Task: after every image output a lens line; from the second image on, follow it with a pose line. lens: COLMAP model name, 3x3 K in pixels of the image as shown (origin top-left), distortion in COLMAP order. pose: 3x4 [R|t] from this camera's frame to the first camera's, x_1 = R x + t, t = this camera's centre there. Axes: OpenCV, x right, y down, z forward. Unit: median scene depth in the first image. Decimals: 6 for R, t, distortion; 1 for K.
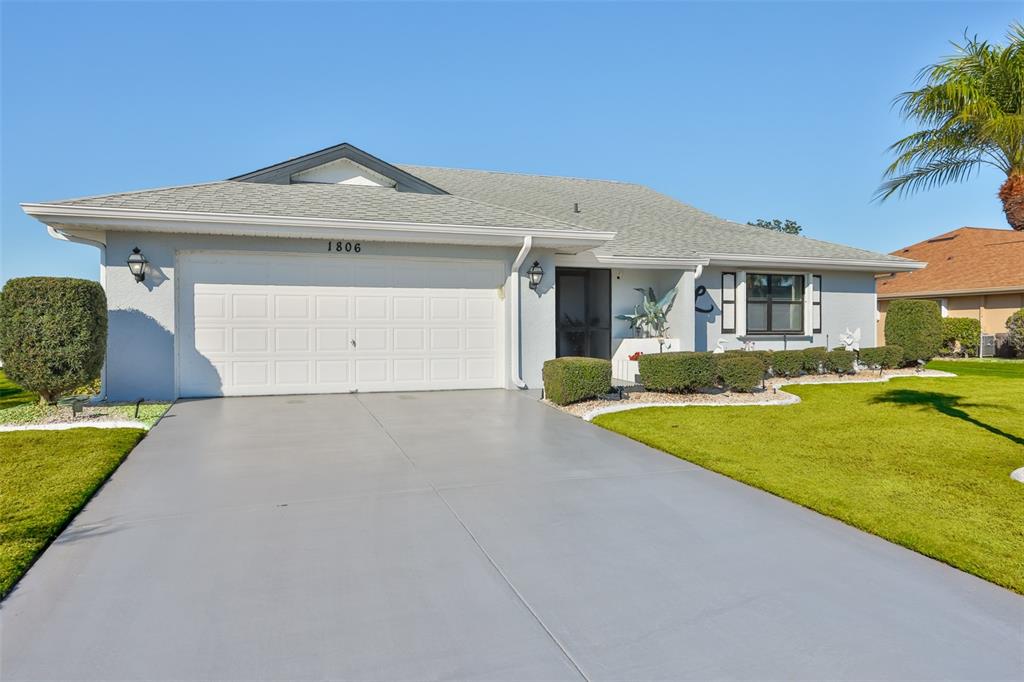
lens RADIAL K [[664.8, 0, 512.0], [0, 664.8, 341.0], [0, 0, 1]] dist [-0.019721, 0.000014]
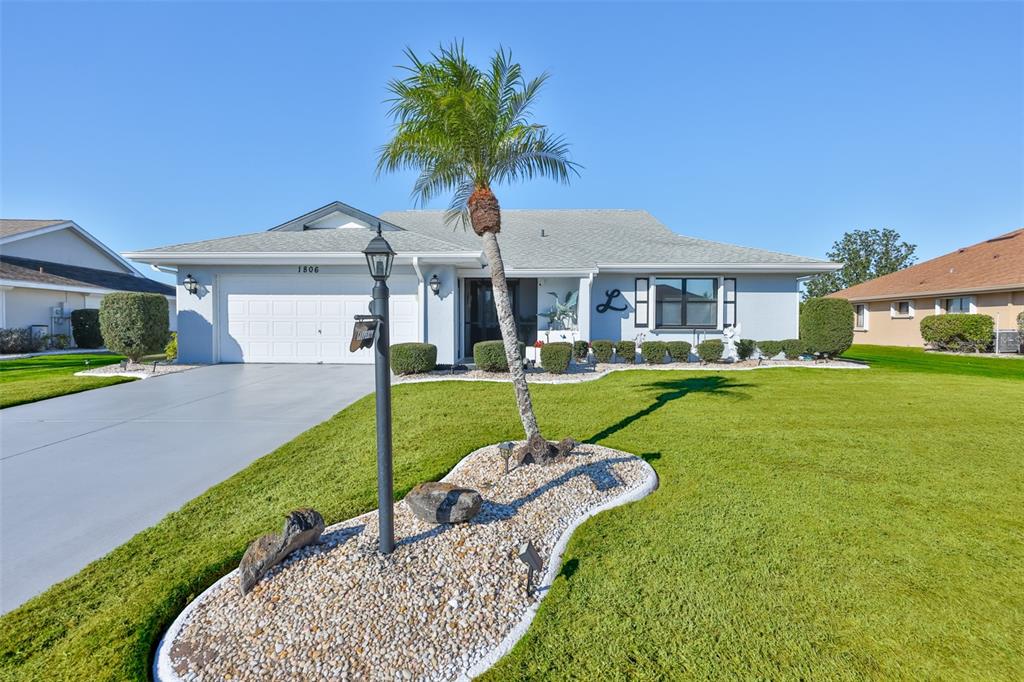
lens RADIAL K [[482.4, 0, 512.0], [0, 482.4, 341.0], [0, 0, 1]] dist [-0.000724, -0.000447]
pose [[0.940199, 0.014867, -0.340301, 0.411885], [-0.010031, 0.999822, 0.015966, 0.002391], [0.340478, -0.011598, 0.940181, 0.068715]]
